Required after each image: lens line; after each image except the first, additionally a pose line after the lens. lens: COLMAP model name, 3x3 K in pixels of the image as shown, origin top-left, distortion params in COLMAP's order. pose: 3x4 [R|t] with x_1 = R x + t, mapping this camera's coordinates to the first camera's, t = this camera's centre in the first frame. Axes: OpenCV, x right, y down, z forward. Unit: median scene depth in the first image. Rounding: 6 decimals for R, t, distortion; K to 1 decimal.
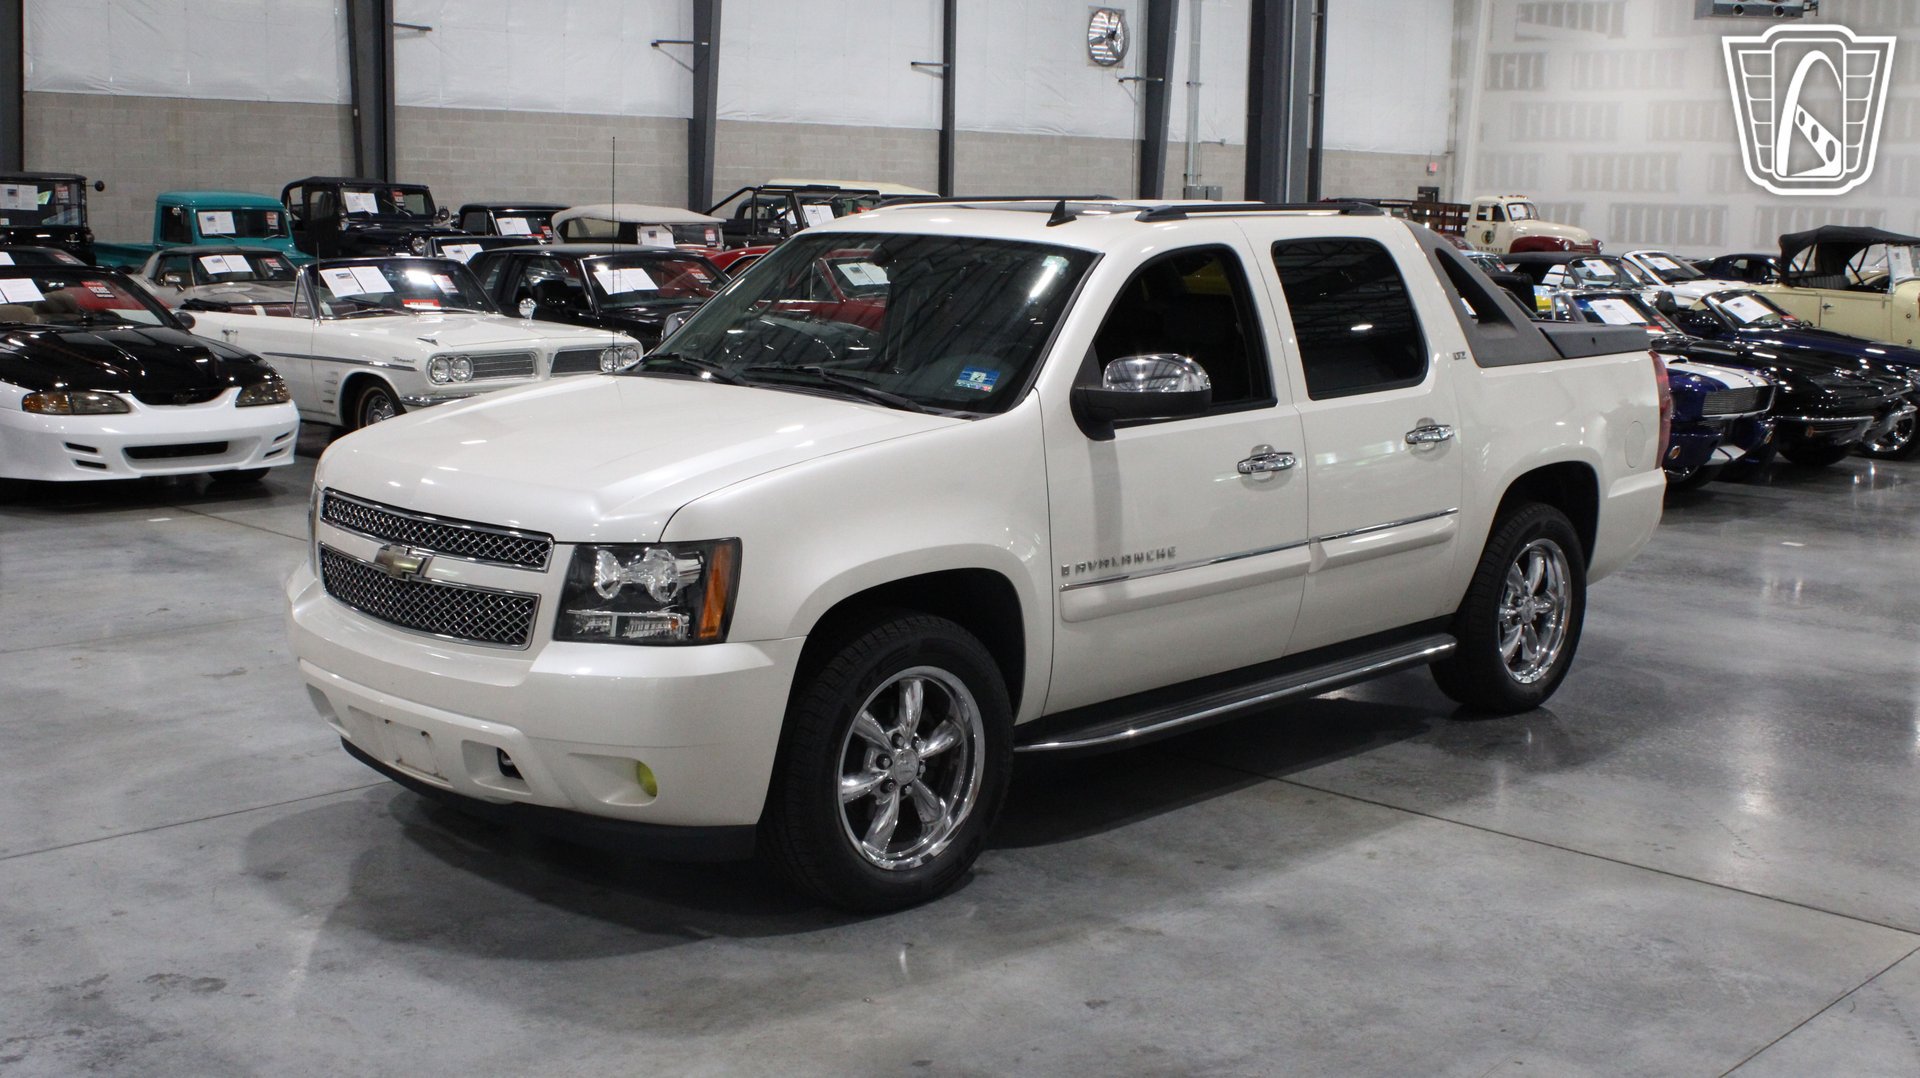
lens RADIAL K [[2198.8, 0, 968.2], [0, 2198.8, 526.7], [0, 0, 1]] dist [-0.064022, 0.000000]
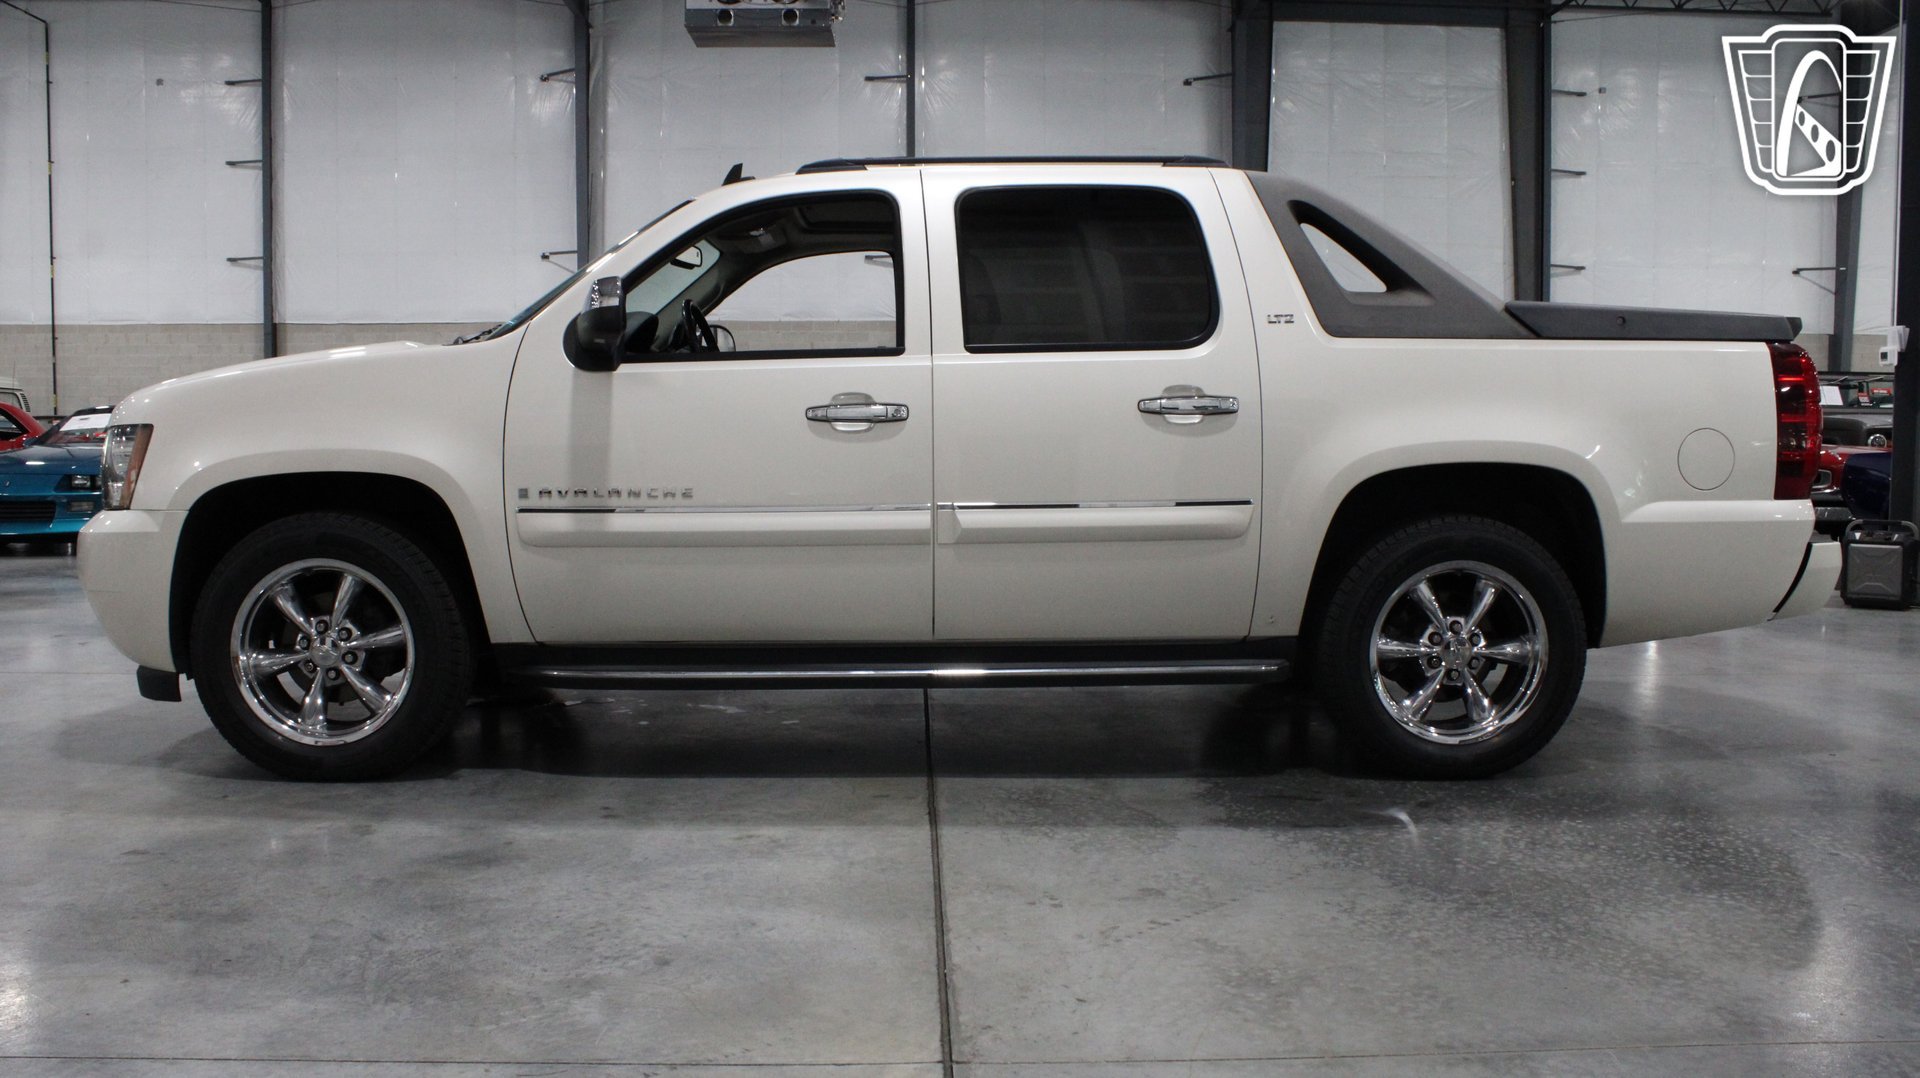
lens RADIAL K [[1596.1, 0, 944.5], [0, 1596.1, 538.2], [0, 0, 1]] dist [-0.137158, 0.087994]
pose [[0.702633, 0.029513, -0.710940, 0.673204], [-0.096703, 0.993830, -0.054316, 0.058871], [0.704951, 0.106915, 0.701152, 0.596965]]
